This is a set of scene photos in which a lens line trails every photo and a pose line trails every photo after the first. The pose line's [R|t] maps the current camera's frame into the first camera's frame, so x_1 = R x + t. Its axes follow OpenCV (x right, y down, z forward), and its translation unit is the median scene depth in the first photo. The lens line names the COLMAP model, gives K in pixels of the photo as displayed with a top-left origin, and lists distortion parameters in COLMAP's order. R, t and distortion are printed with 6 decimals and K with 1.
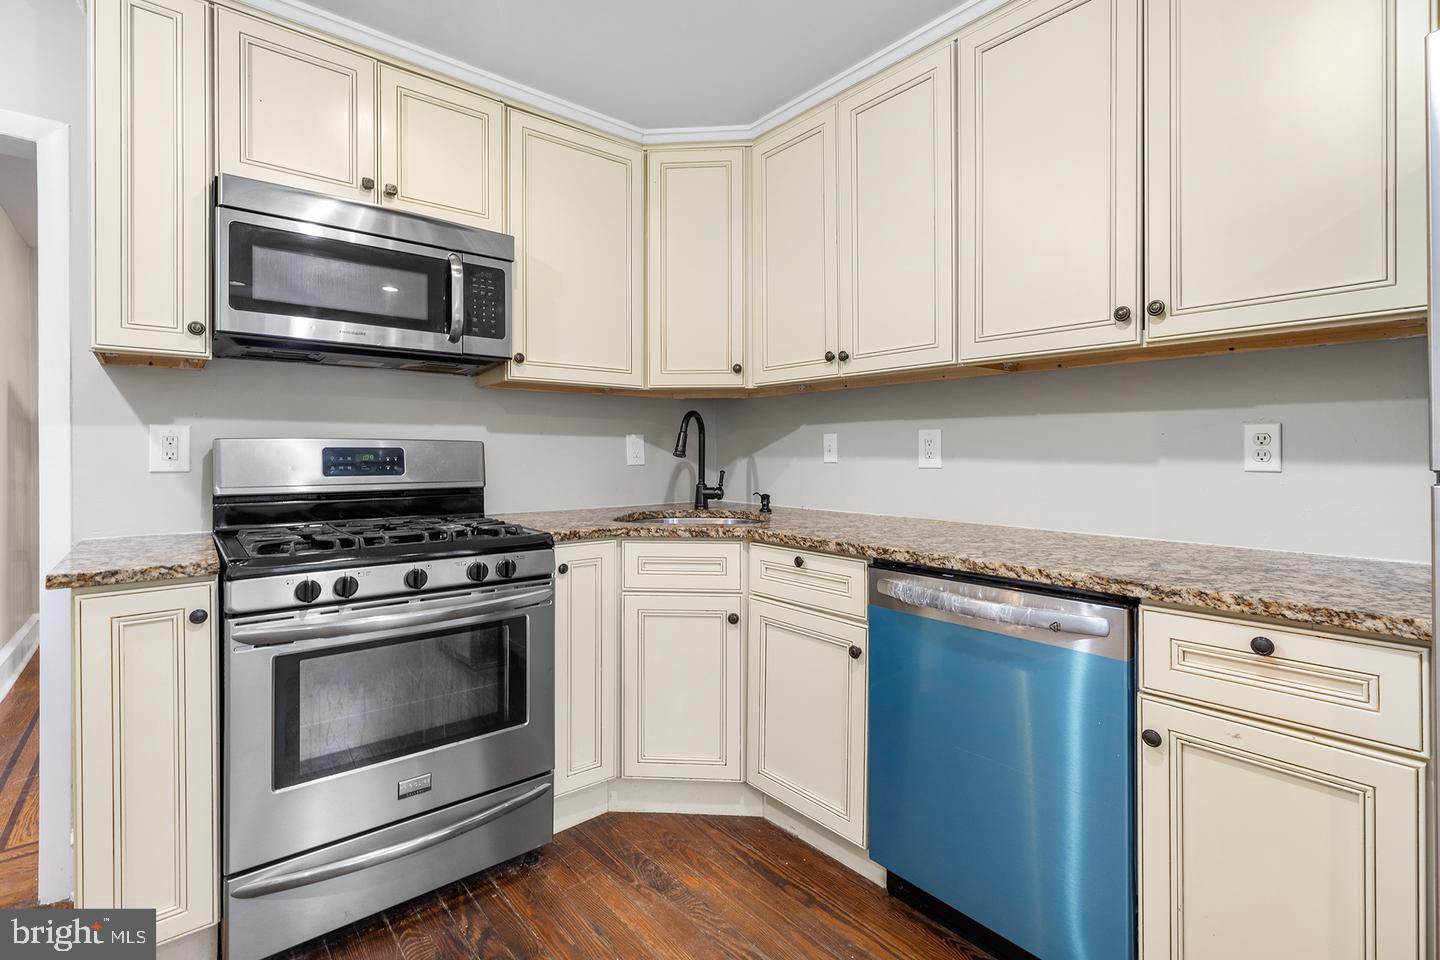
lens RADIAL K [[652.2, 0, 695.3], [0, 652.2, 451.8], [0, 0, 1]] dist [0.002011, 0.000270]
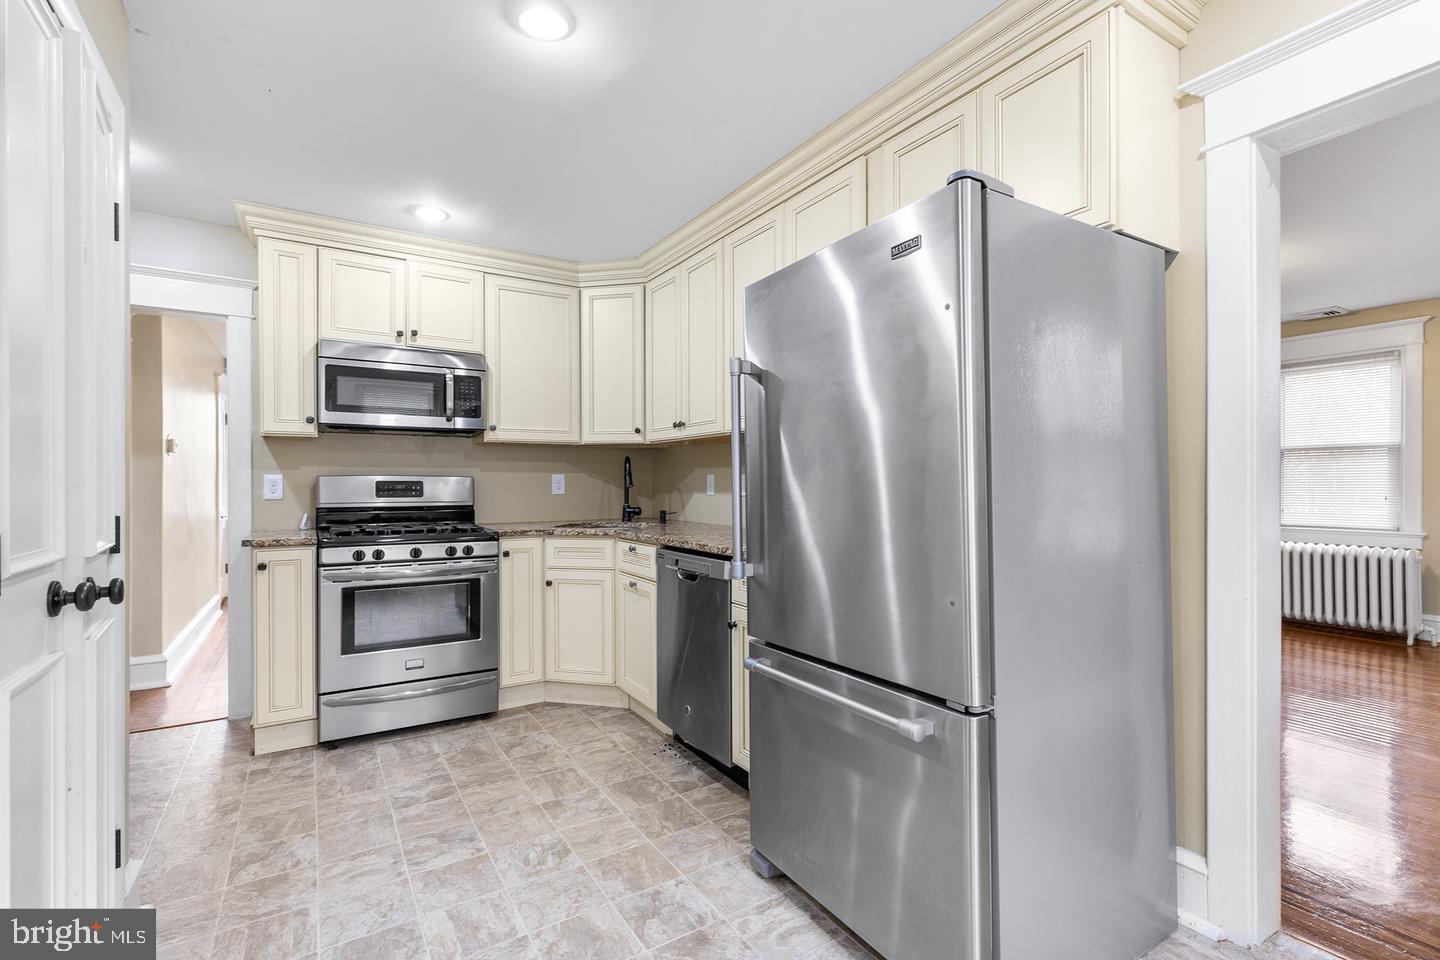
lens RADIAL K [[652.2, 0, 715.9], [0, 652.2, 479.2], [0, 0, 1]] dist [0.002011, 0.000270]
pose [[0.991176, -0.002926, -0.132517, 0.609982], [0.002203, 0.999982, -0.005603, -0.003689], [0.132531, 0.005261, 0.991165, -0.671567]]
